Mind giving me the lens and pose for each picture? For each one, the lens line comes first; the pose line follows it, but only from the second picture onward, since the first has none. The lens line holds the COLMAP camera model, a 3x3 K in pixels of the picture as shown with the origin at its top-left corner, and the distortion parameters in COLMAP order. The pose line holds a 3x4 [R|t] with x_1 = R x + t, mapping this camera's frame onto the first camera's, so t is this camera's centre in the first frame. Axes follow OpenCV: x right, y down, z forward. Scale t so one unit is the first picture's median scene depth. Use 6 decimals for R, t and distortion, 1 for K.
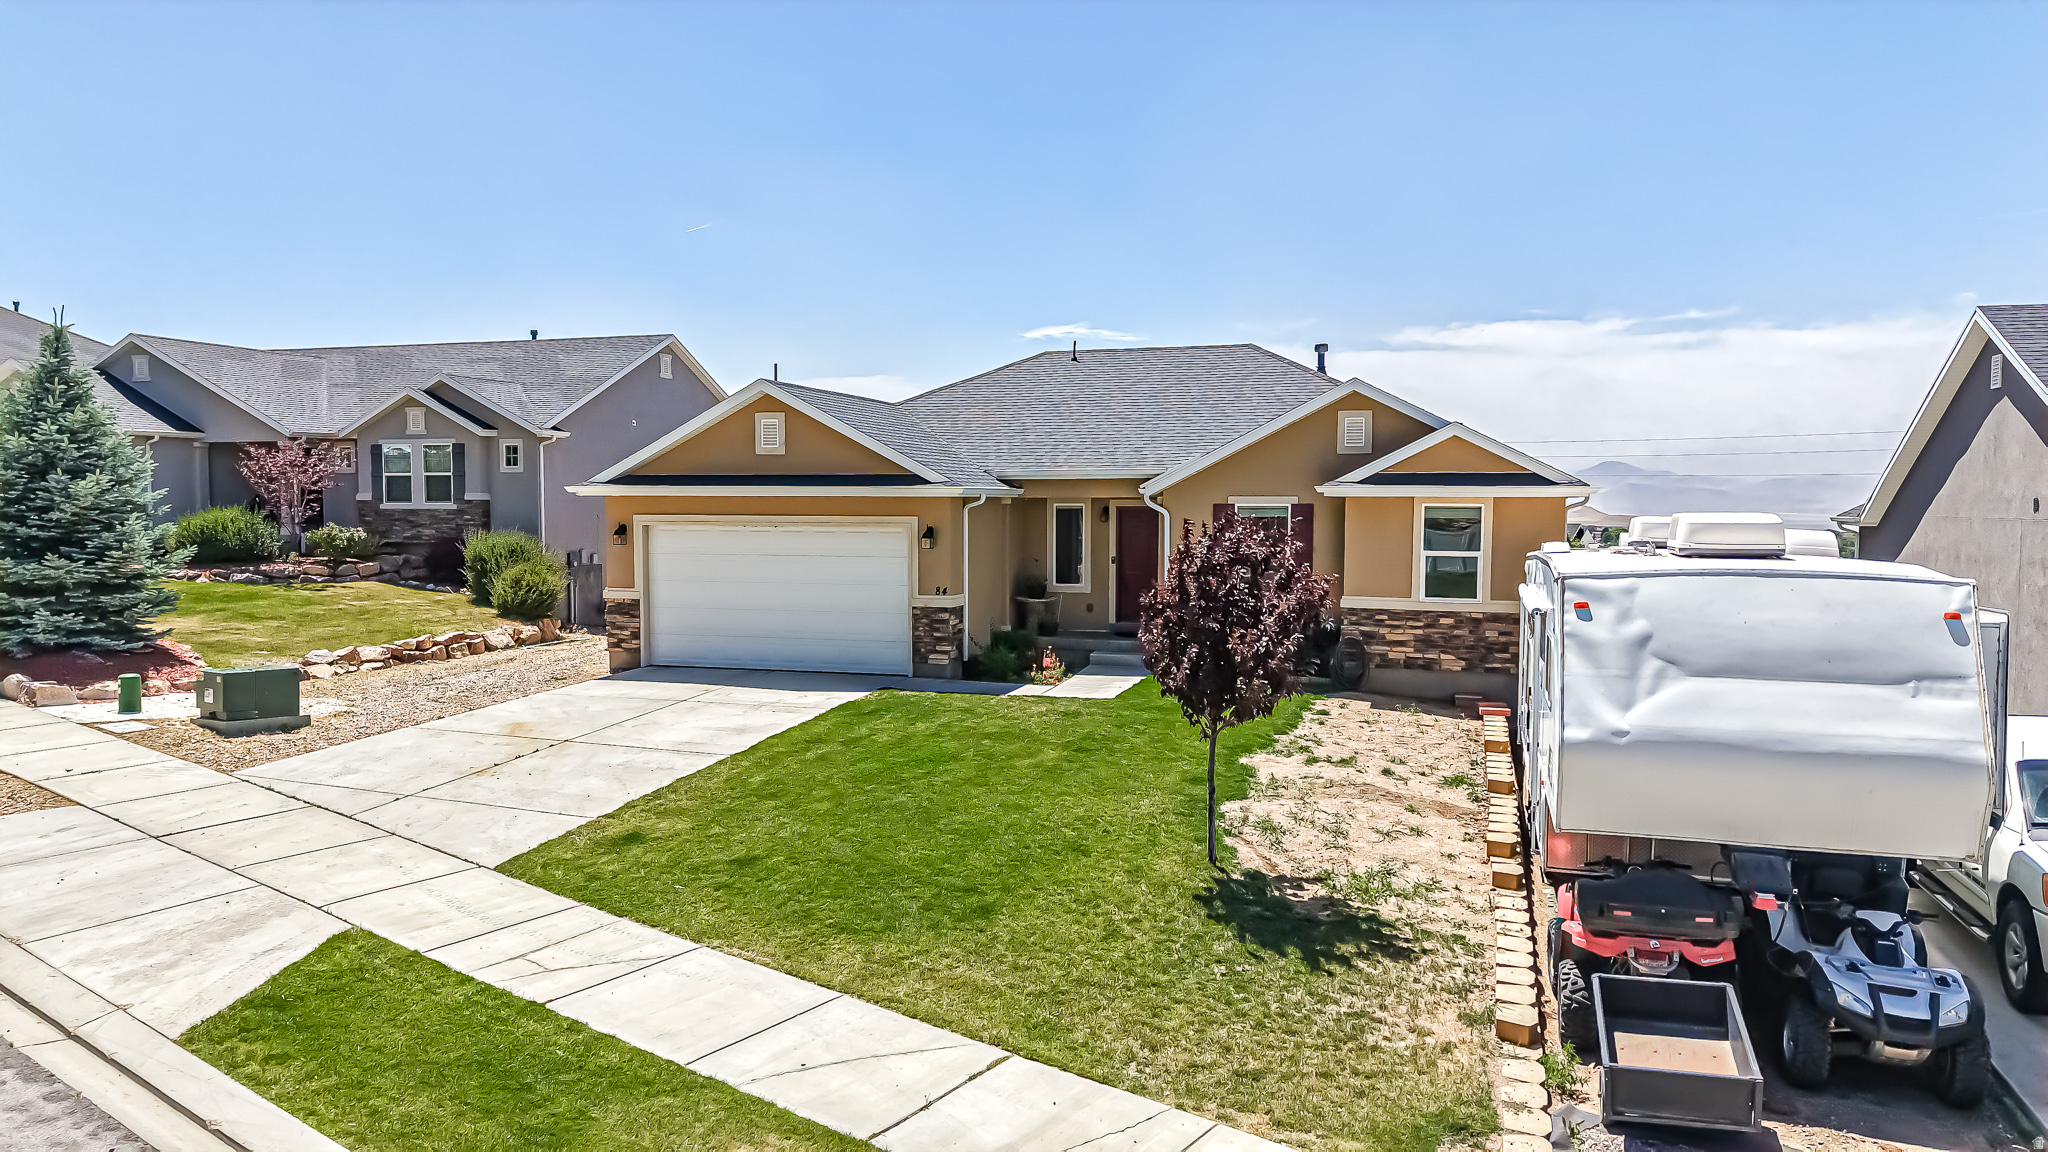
lens RADIAL K [[1372.8, 0, 1023.4], [0, 1372.8, 577.8], [0, 0, 1]] dist [0.035590, -0.042804]
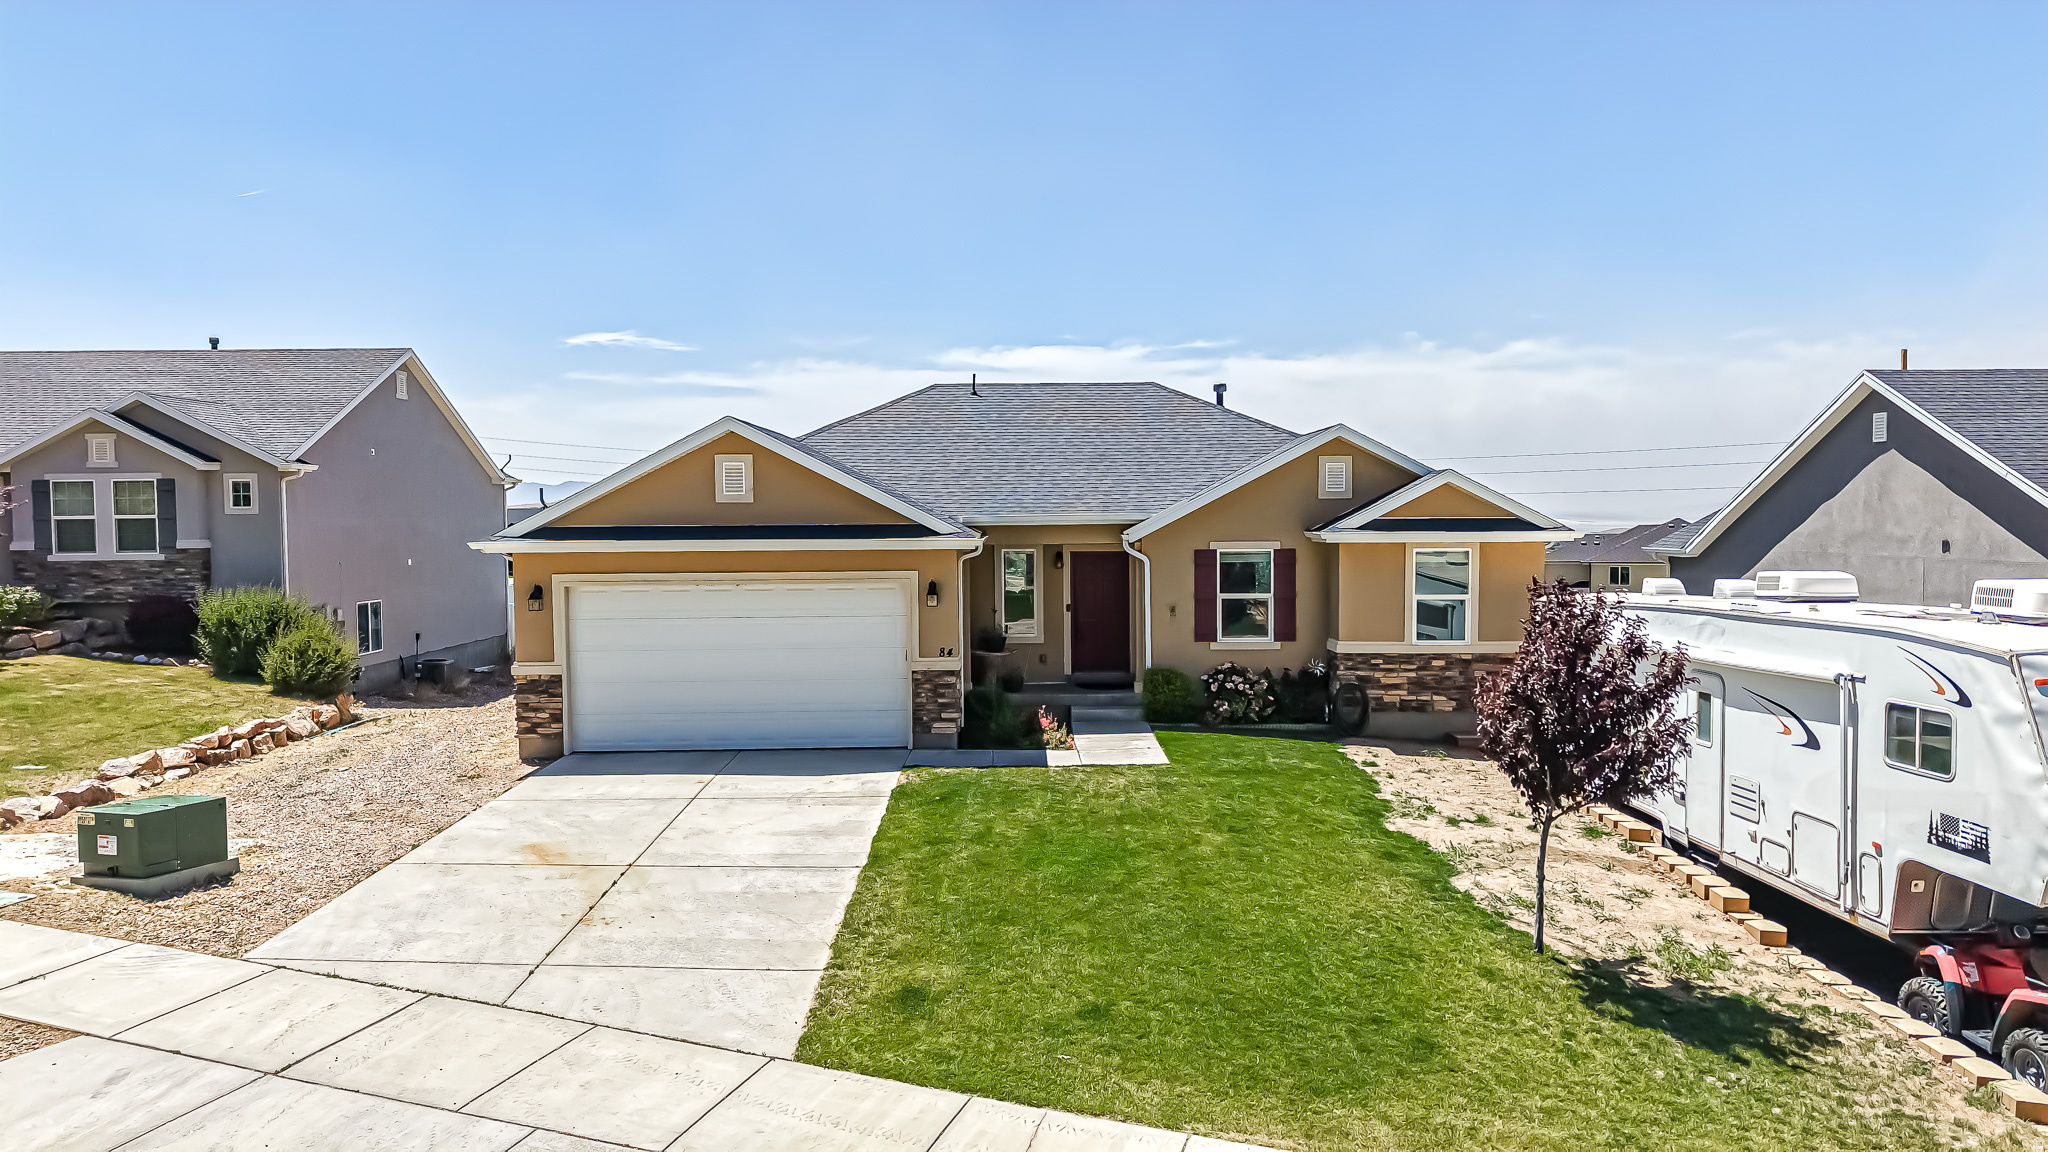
lens RADIAL K [[1372.8, 0, 1023.4], [0, 1372.8, 577.8], [0, 0, 1]] dist [0.035590, -0.042804]
pose [[0.949985, -0.024428, 0.311337, -0.282823], [0.027410, 0.999611, -0.005208, -0.032697], [-0.311089, 0.013481, 0.950285, 0.115781]]
